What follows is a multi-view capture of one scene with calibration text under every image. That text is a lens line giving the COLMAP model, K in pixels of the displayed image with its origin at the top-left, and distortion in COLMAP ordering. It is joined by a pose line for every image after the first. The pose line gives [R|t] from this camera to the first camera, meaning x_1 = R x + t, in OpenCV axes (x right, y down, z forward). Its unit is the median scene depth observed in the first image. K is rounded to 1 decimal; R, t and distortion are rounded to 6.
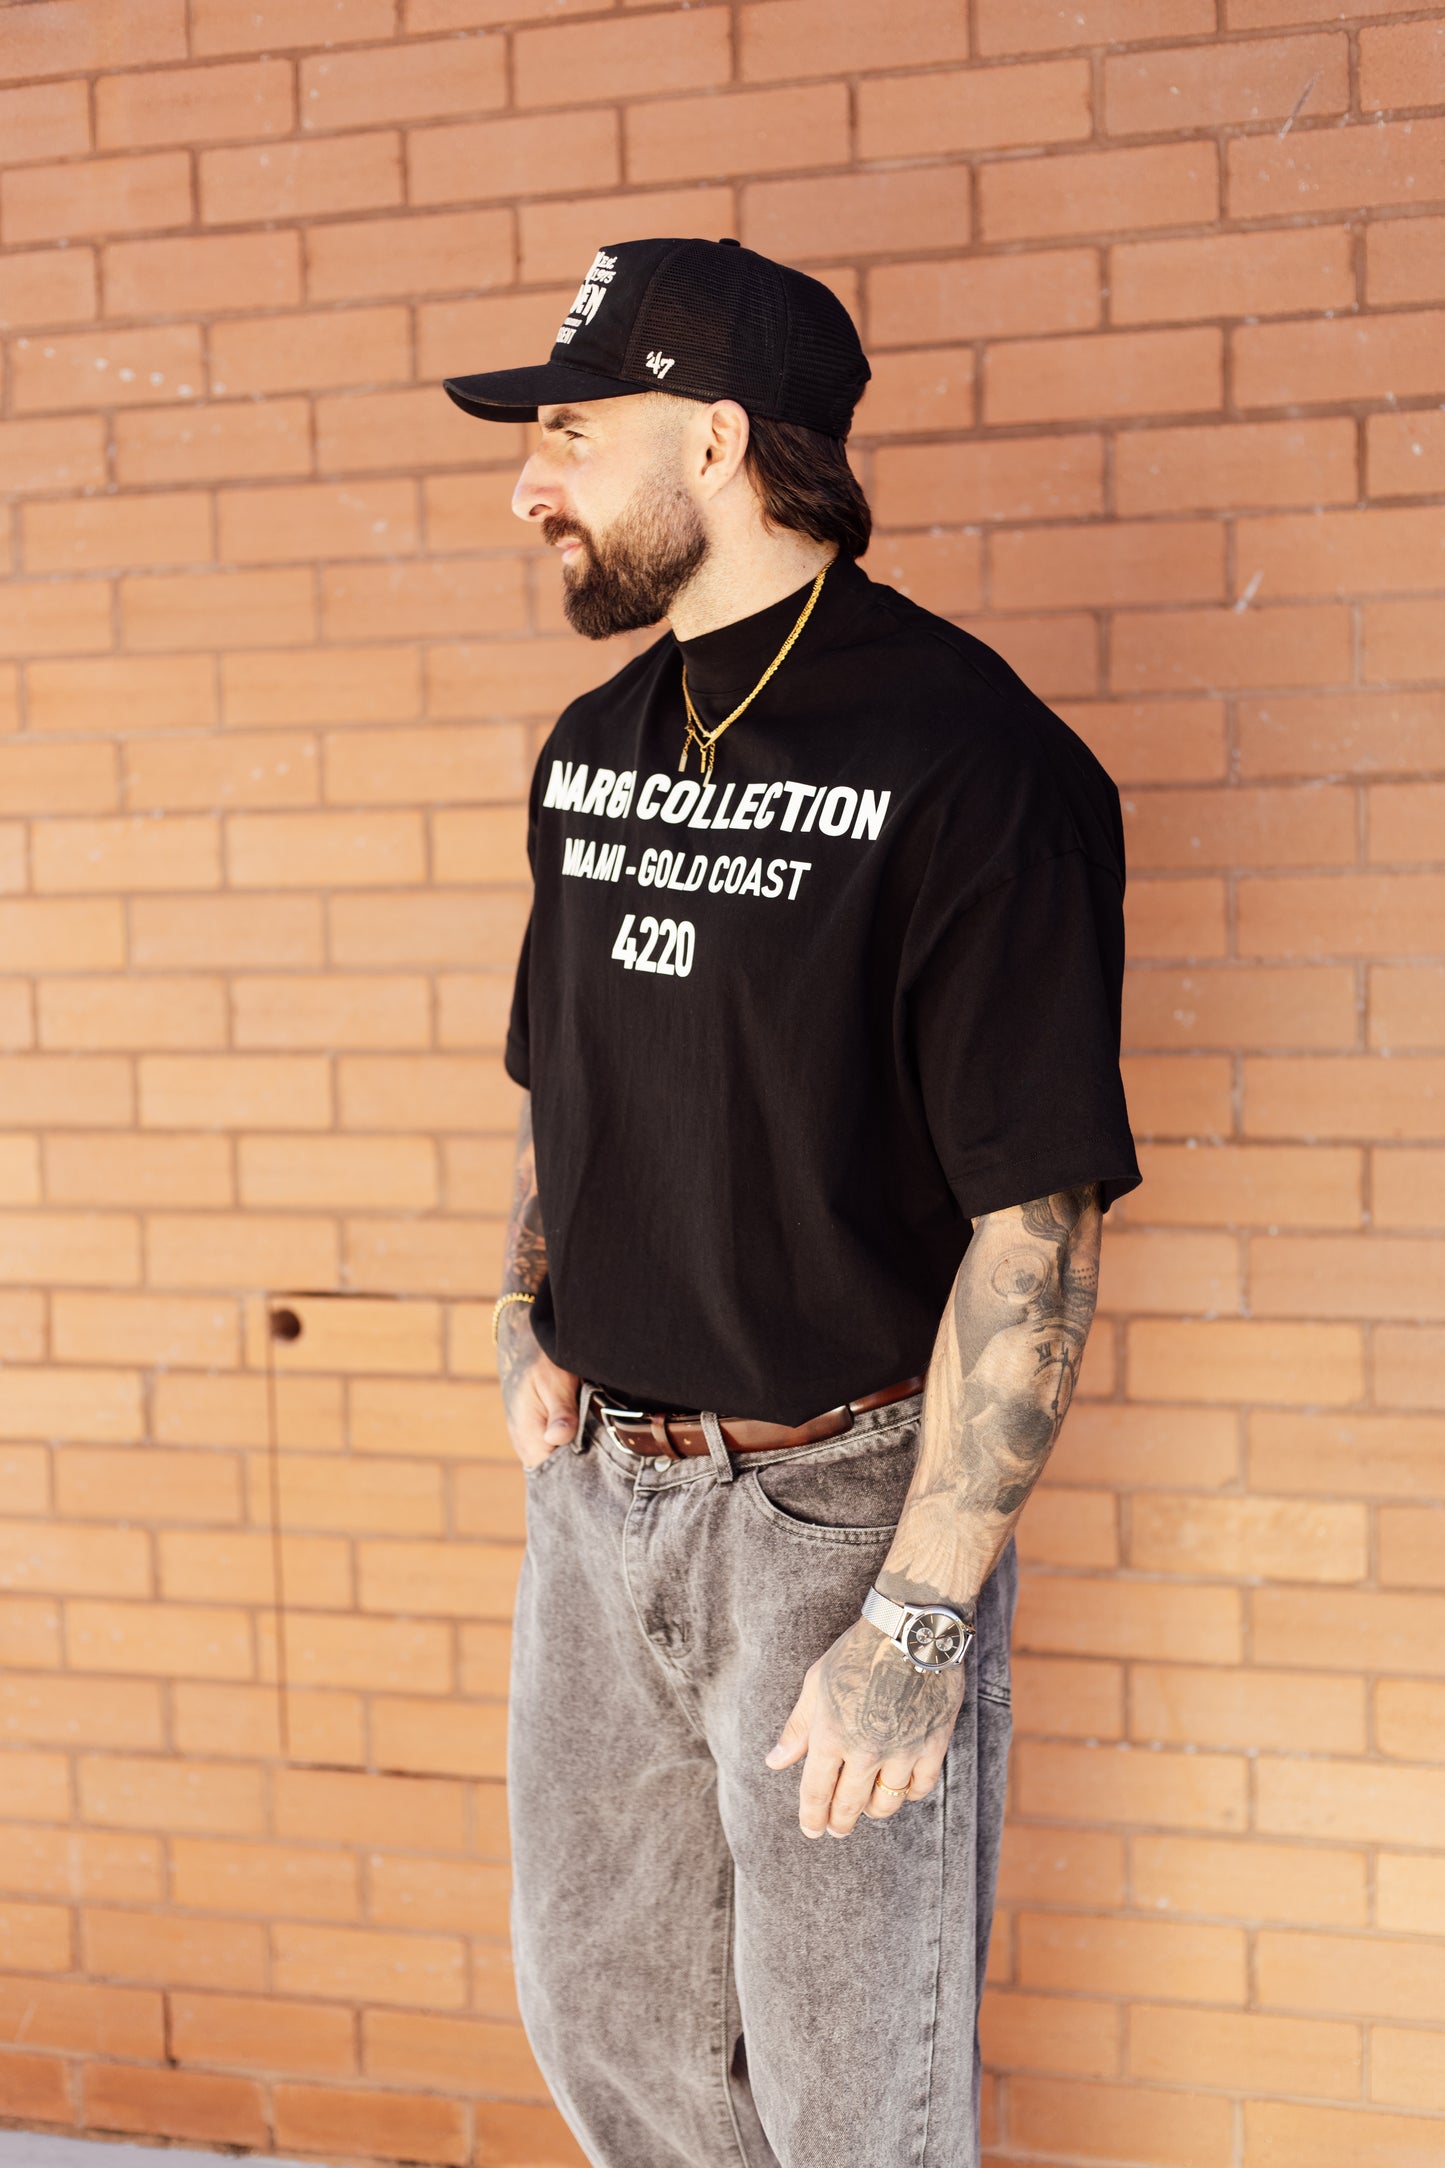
lens RADIAL K [[3114.8, 0, 722.5], [0, 3114.8, 1084.0], [0, 0, 1]] dist [0.014744, 0.009133]
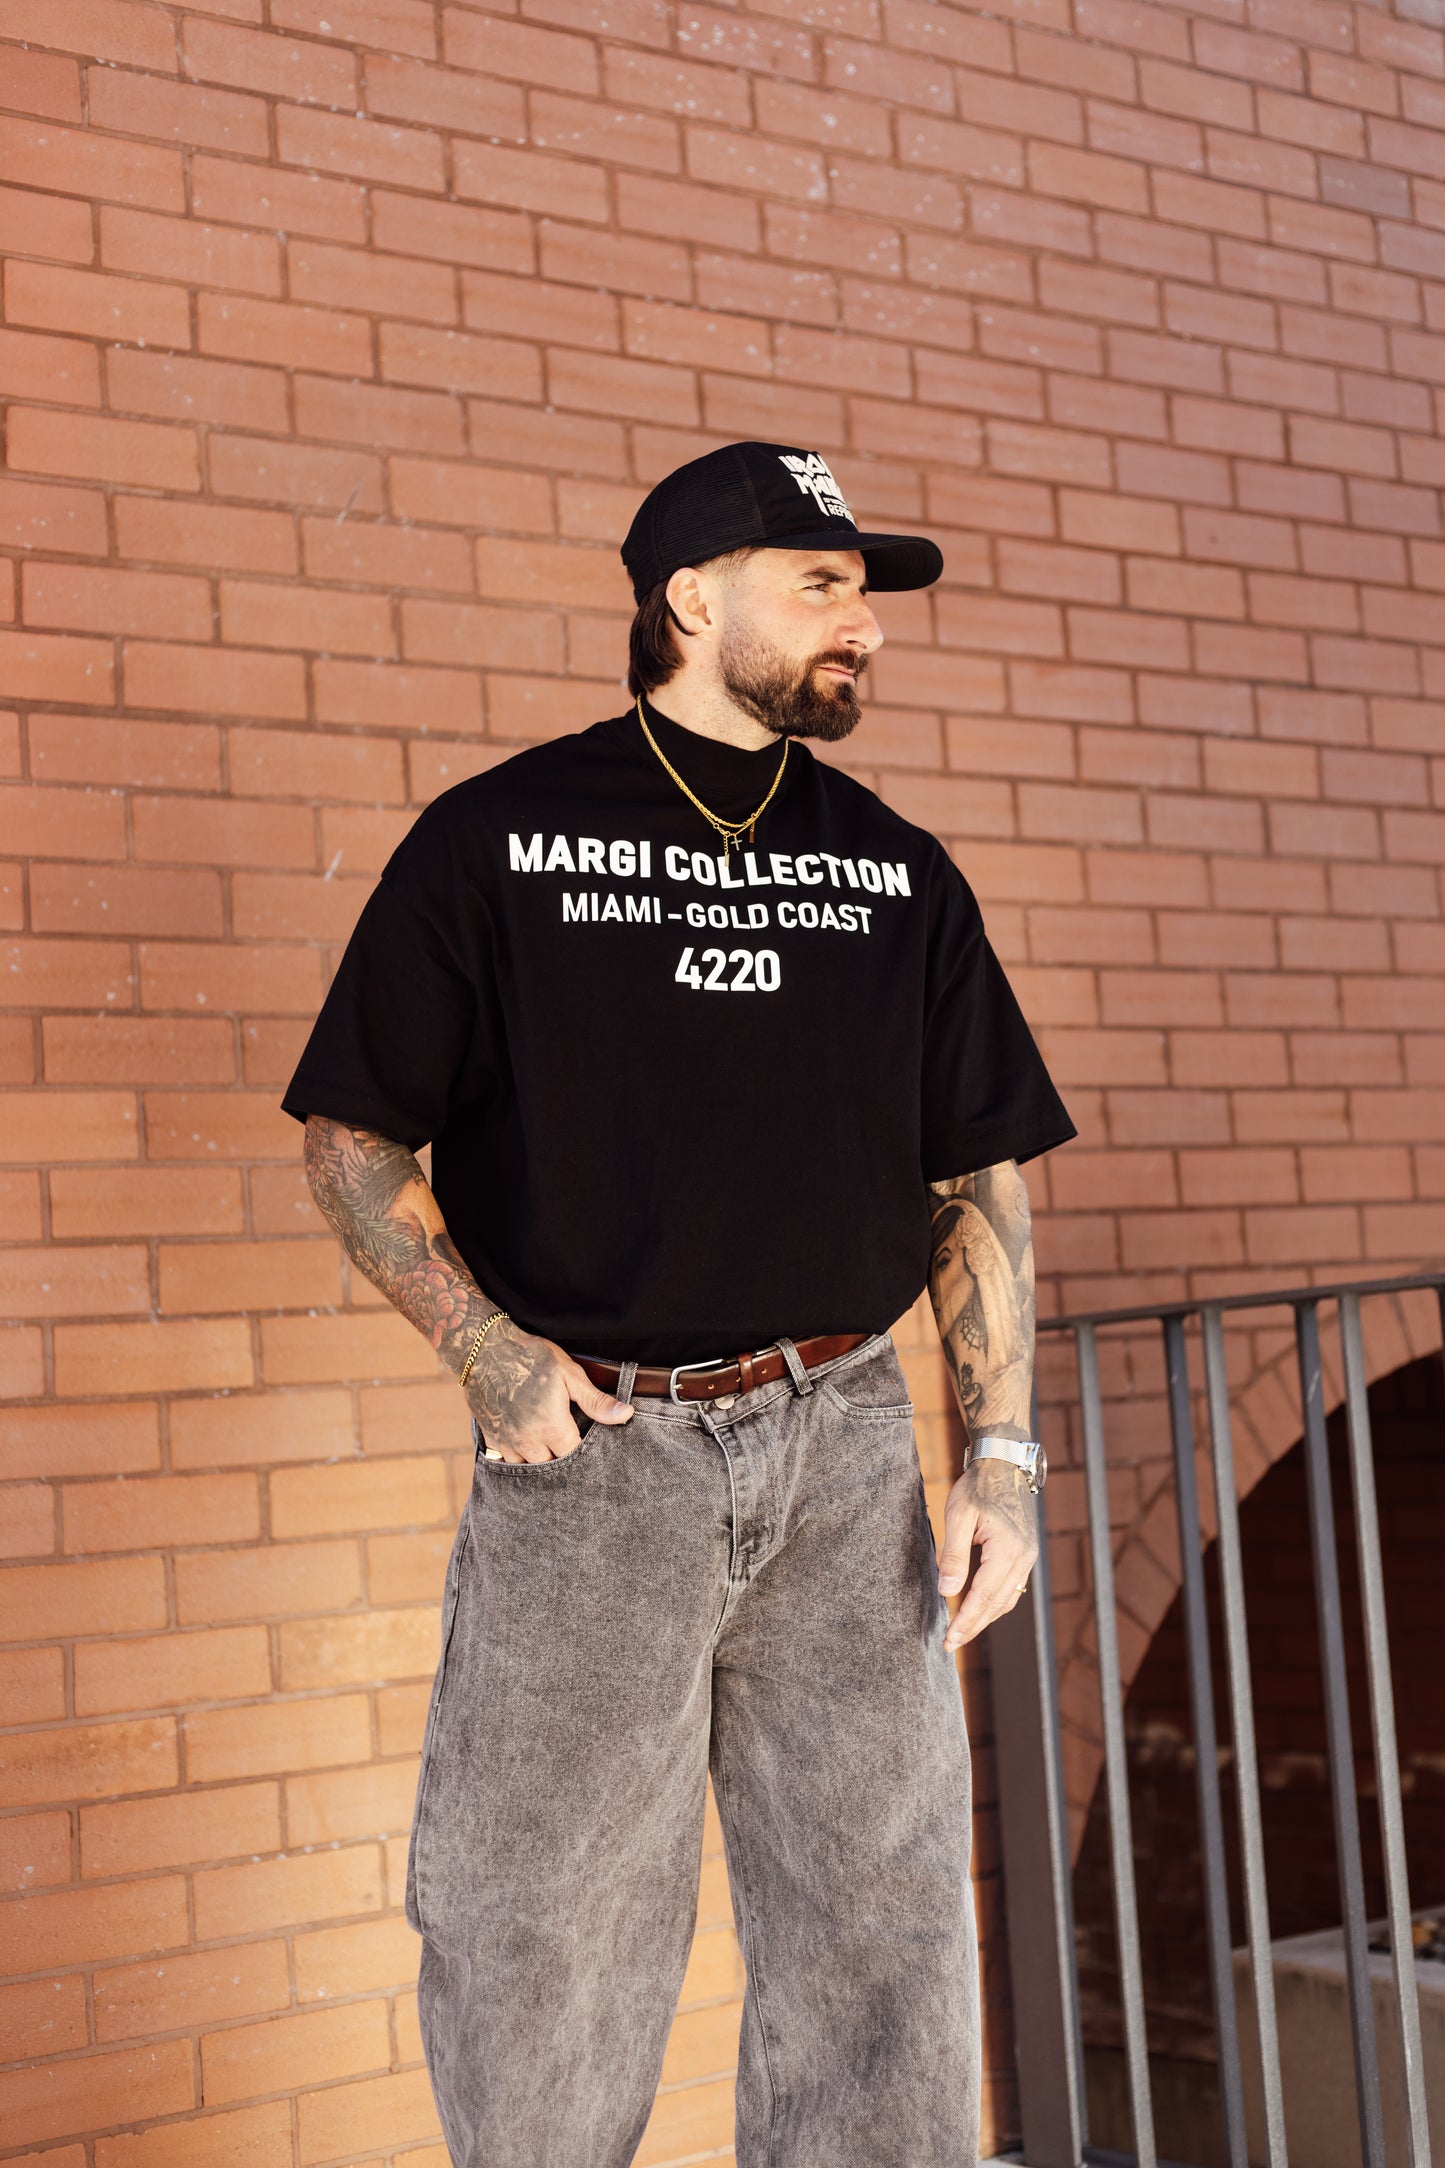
lens RADIAL K [[3176.0, 0, 720.9], [0, 3176.0, 1052.8], [0, 0, 1]] dist [0.020534, 0.001441]
pose [[0.587279, 0.073828, 0.806011, -0.751625], [0.118459, 0.977268, -0.175827, 0.155572], [-0.800669, 0.198739, 0.565183, 0.174024]]
